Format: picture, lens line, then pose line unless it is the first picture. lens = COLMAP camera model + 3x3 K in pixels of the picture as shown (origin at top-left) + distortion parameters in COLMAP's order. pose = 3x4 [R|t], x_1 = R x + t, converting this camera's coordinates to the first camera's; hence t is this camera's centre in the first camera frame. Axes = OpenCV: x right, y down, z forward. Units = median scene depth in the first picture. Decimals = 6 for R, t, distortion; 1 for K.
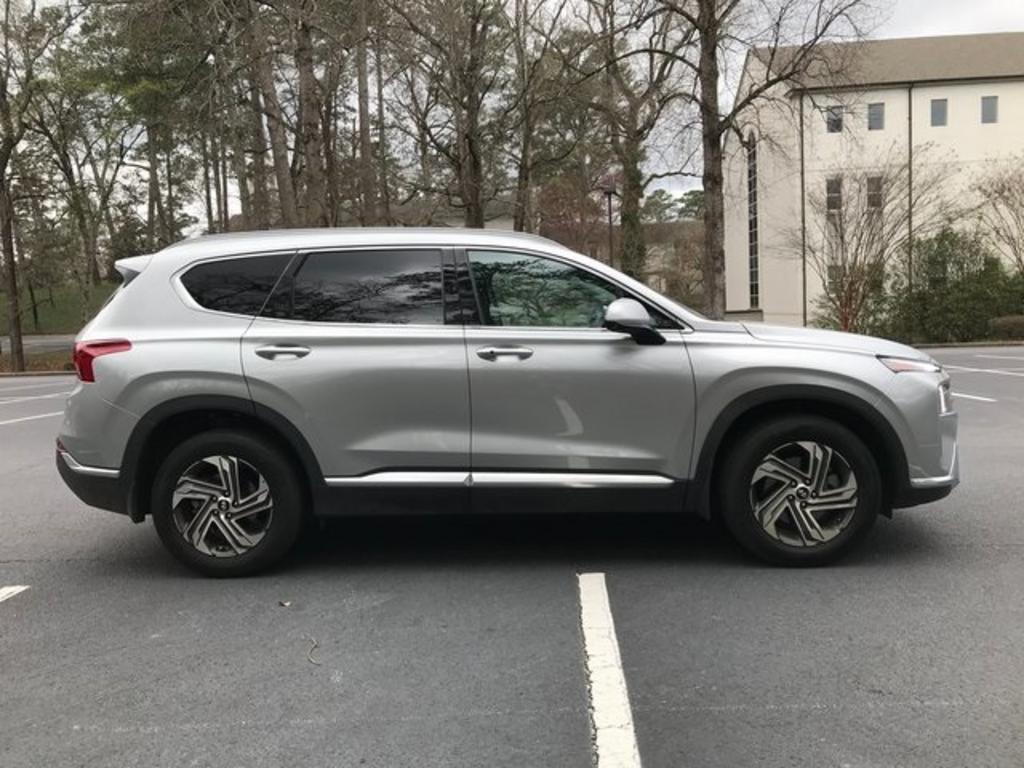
lens RADIAL K [[852.9, 0, 512.0], [0, 852.9, 384.0], [0, 0, 1]] dist [0.050932, -0.095734]
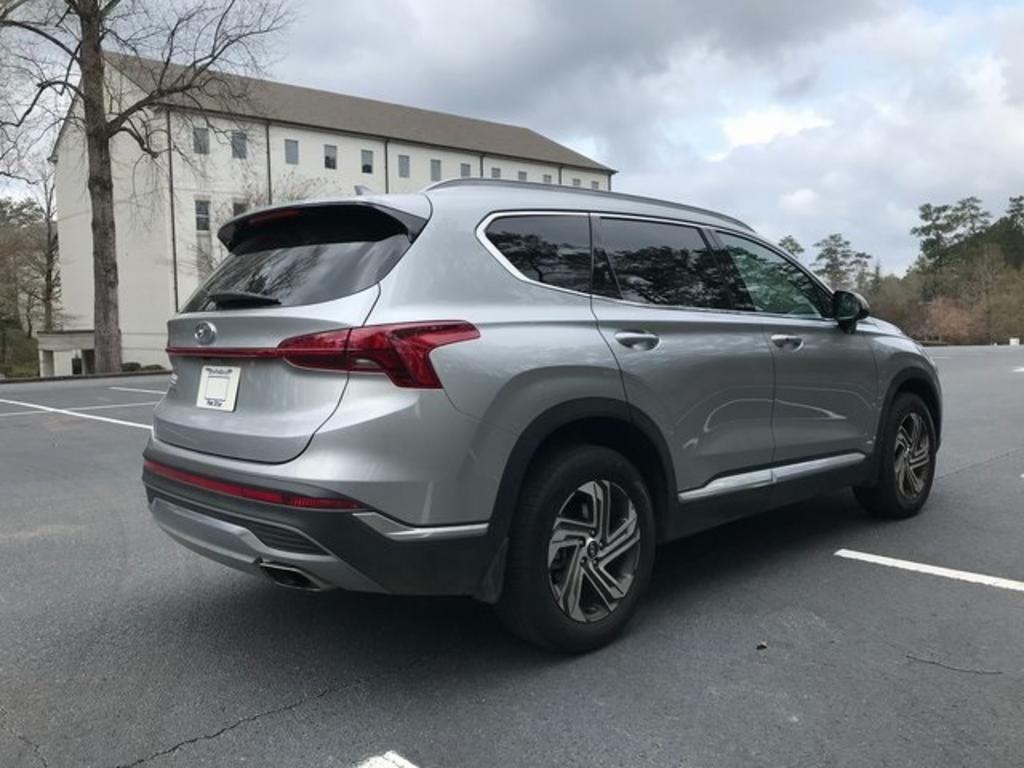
lens RADIAL K [[842.4, 0, 502.5], [0, 842.4, 376.1], [0, 0, 1]] dist [0.030526, -0.058296]
pose [[0.695451, -0.028628, 0.718003, -0.901630], [0.053966, 0.998465, -0.012461, -0.001186], [-0.716544, 0.047413, 0.695929, 0.546773]]
